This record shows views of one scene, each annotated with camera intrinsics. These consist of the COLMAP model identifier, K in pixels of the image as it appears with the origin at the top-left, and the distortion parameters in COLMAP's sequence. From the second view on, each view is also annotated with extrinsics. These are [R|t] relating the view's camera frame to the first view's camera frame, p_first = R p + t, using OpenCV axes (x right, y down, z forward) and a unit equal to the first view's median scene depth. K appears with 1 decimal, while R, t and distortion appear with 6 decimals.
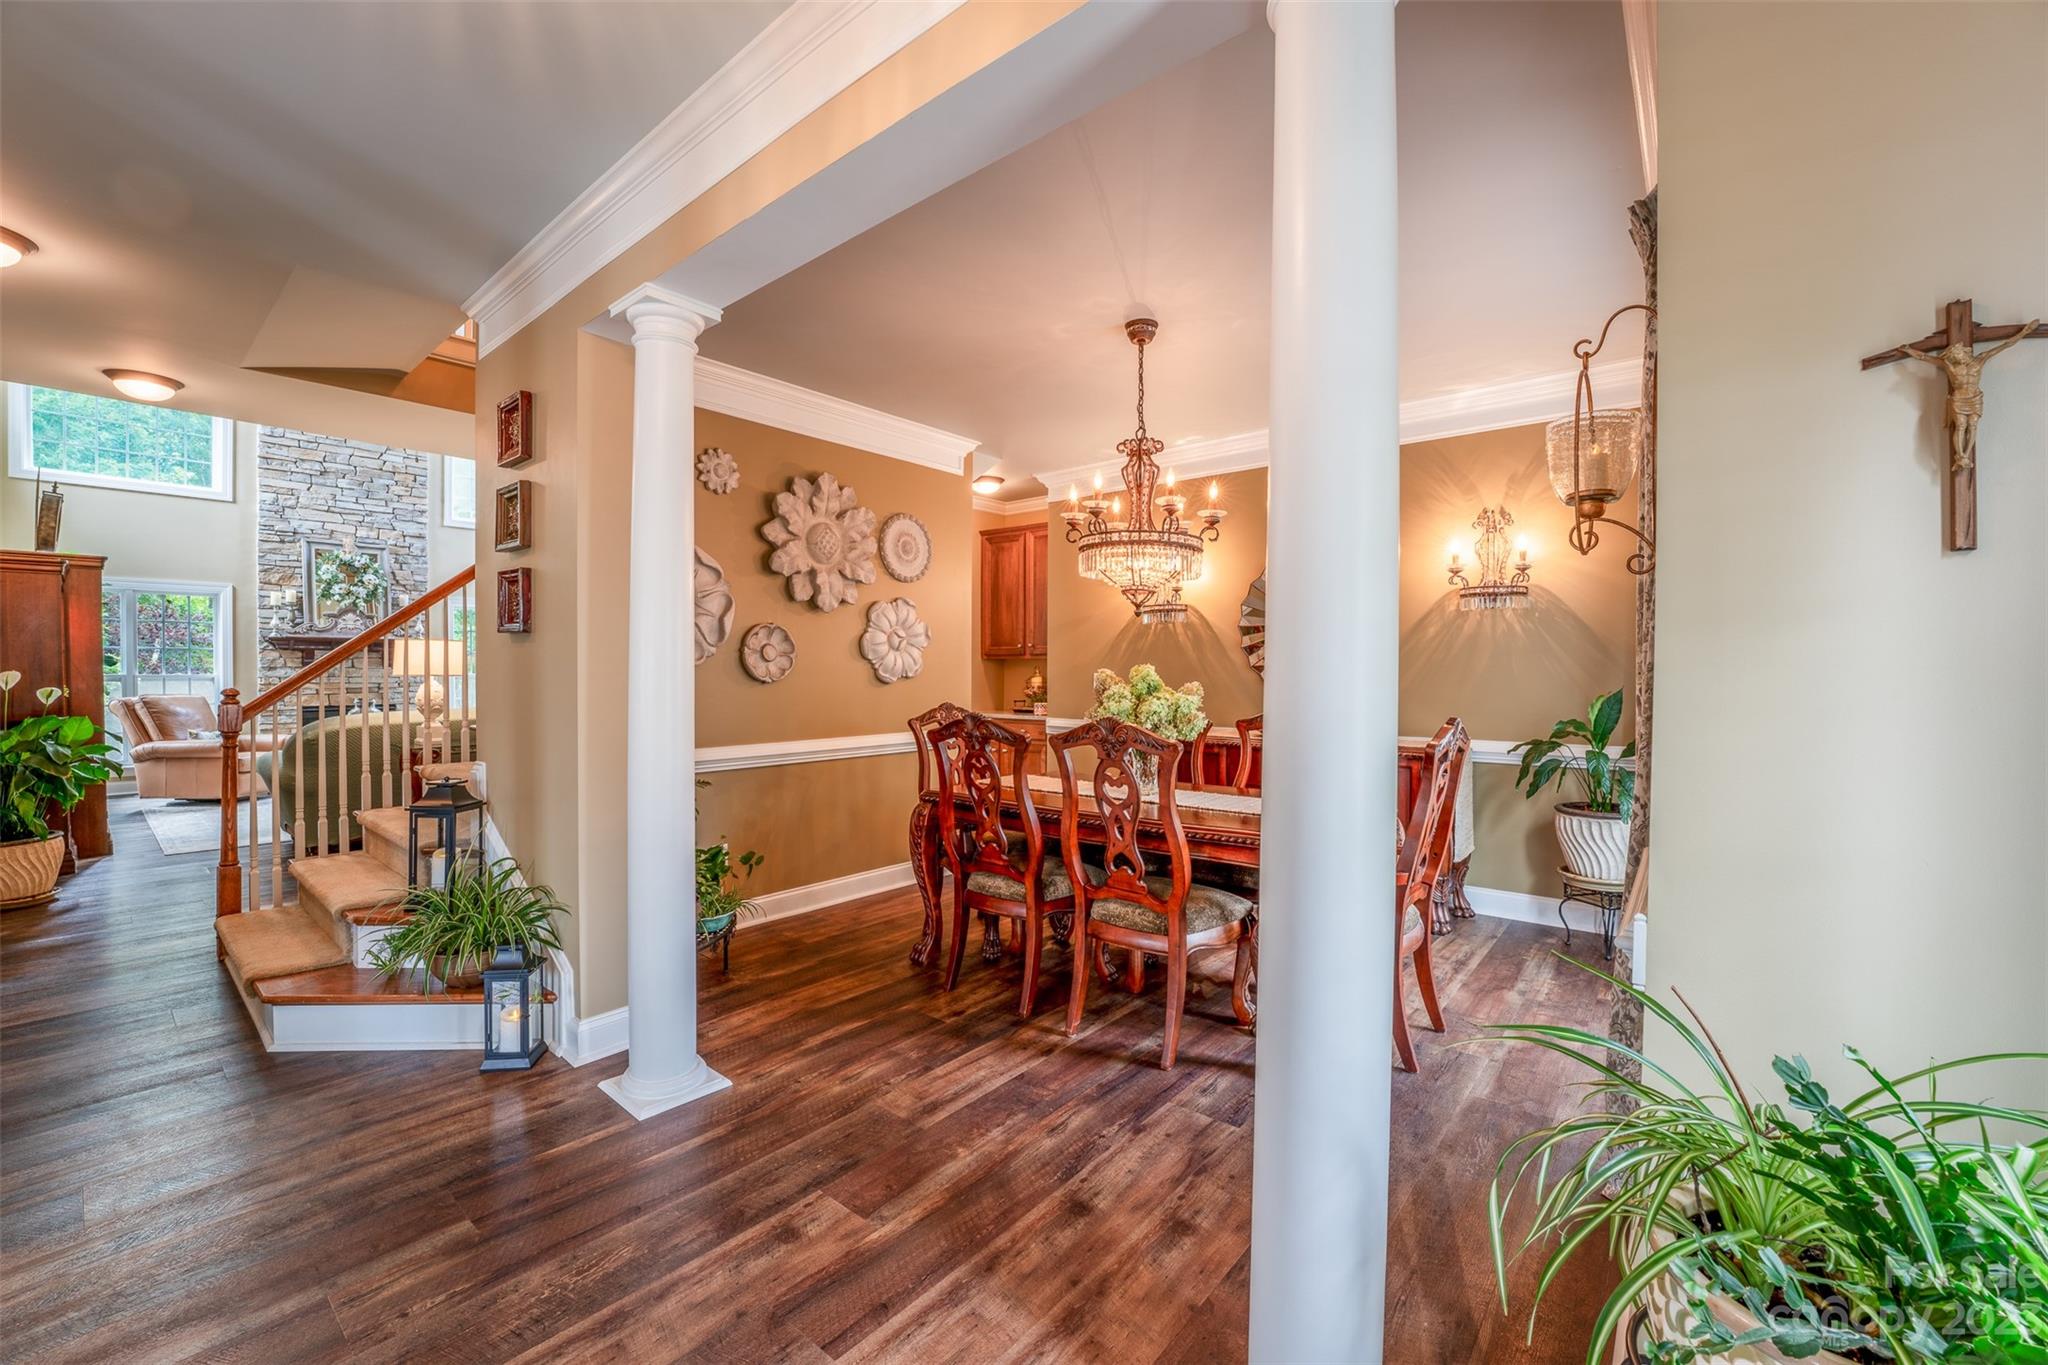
lens RADIAL K [[815.6, 0, 1024.0], [0, 815.6, 682.5], [0, 0, 1]] dist [0.000855, 0.000074]
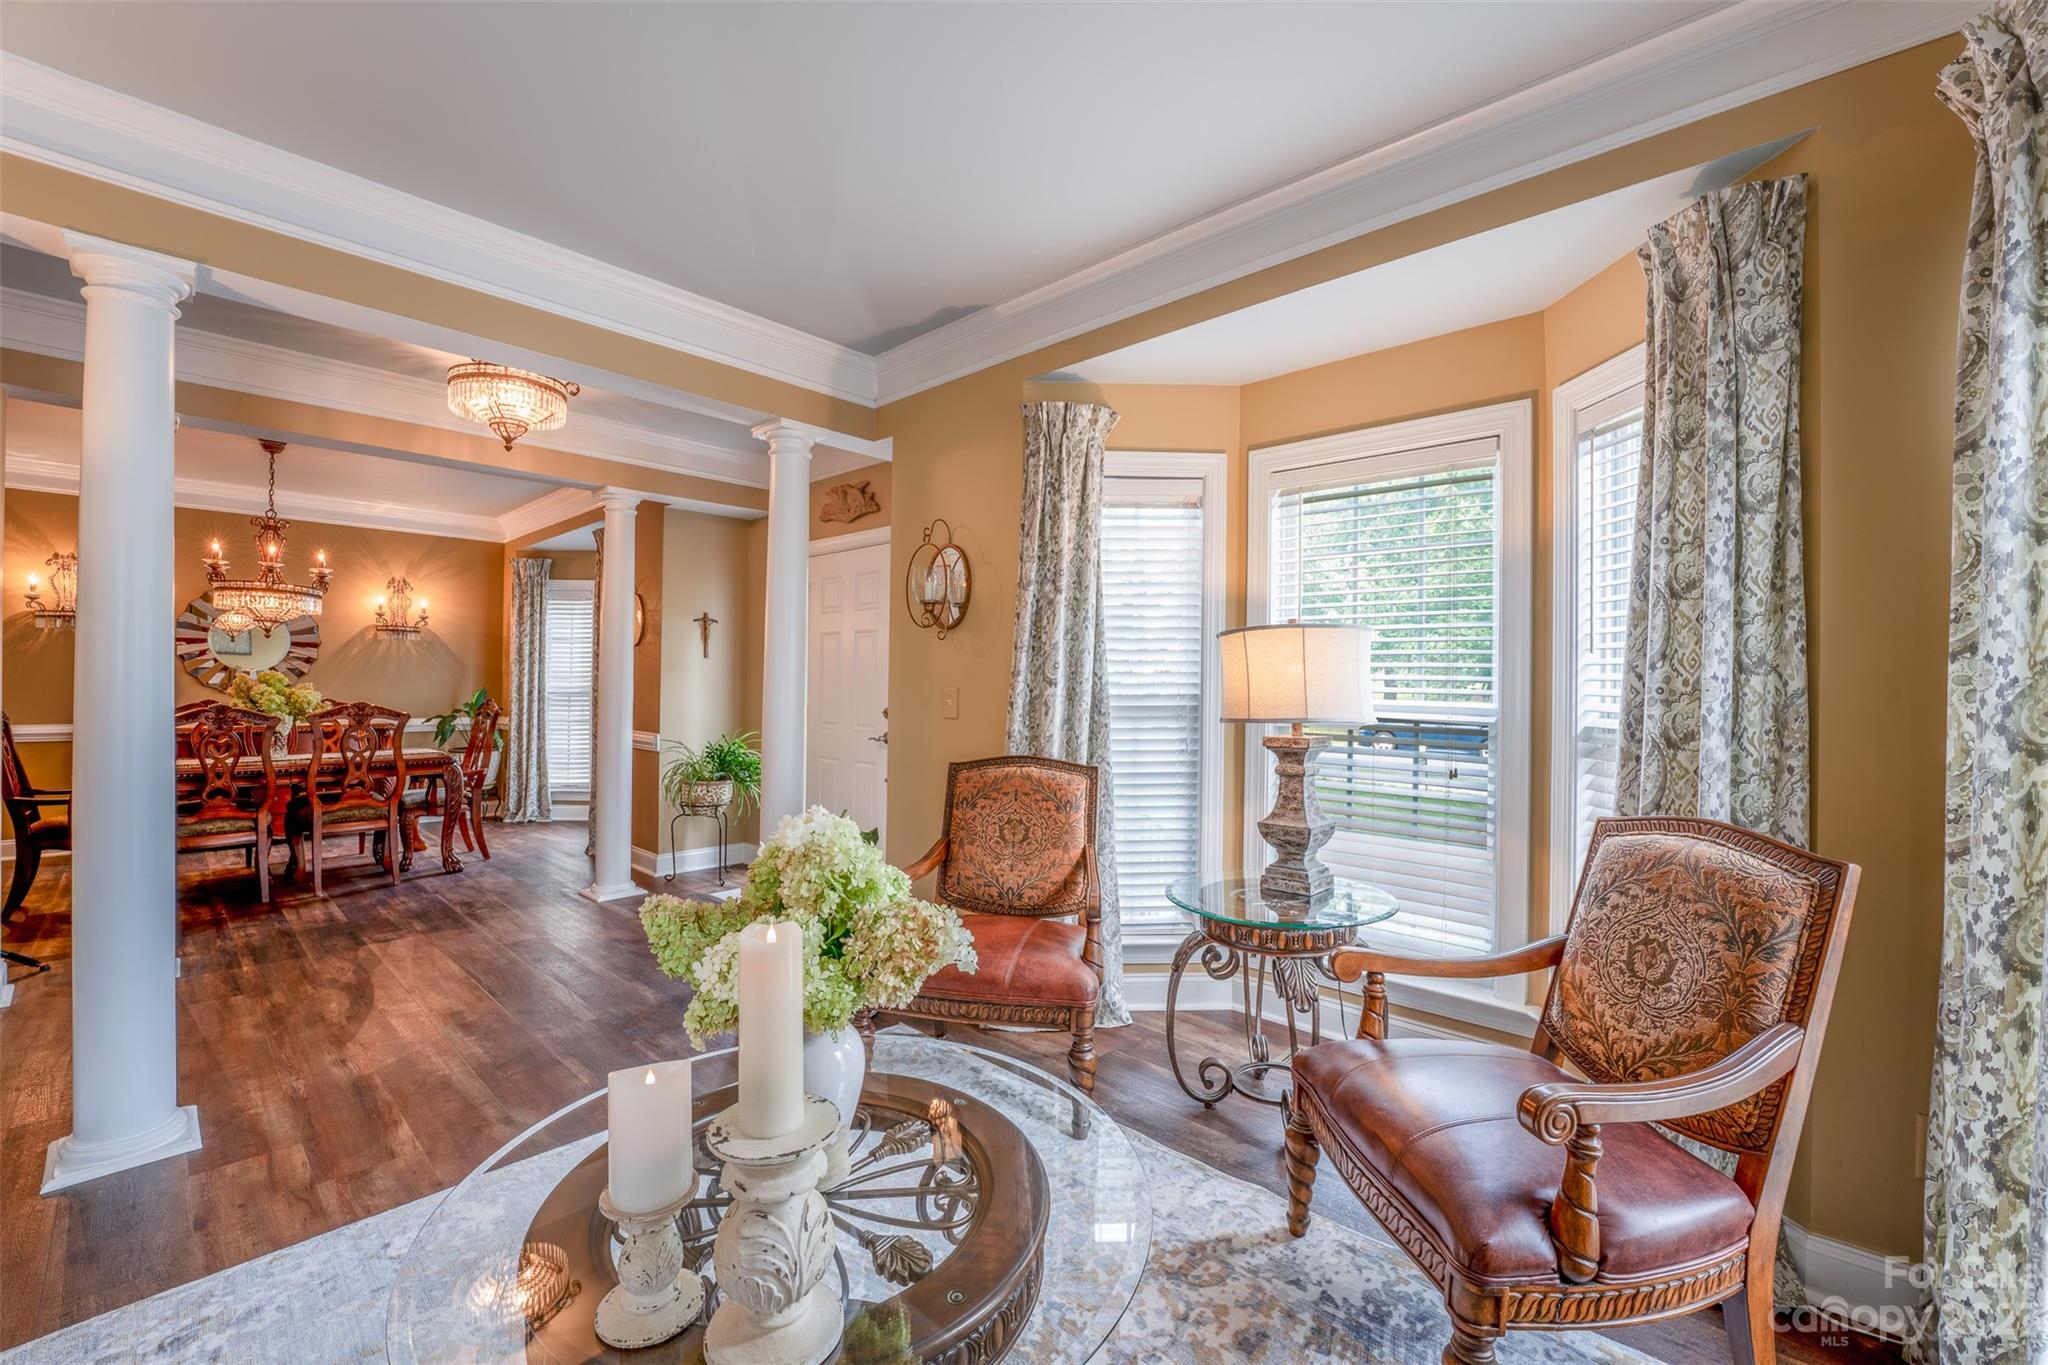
lens RADIAL K [[833.6, 0, 1024.0], [0, 833.6, 682.5], [0, 0, 1]] dist [0.001132, 0.000076]
pose [[0.045250, 0.005460, 0.998961, -1.050356], [0.003759, 0.999977, -0.005635, 0.010318], [-0.998969, 0.004010, 0.045229, -0.335205]]
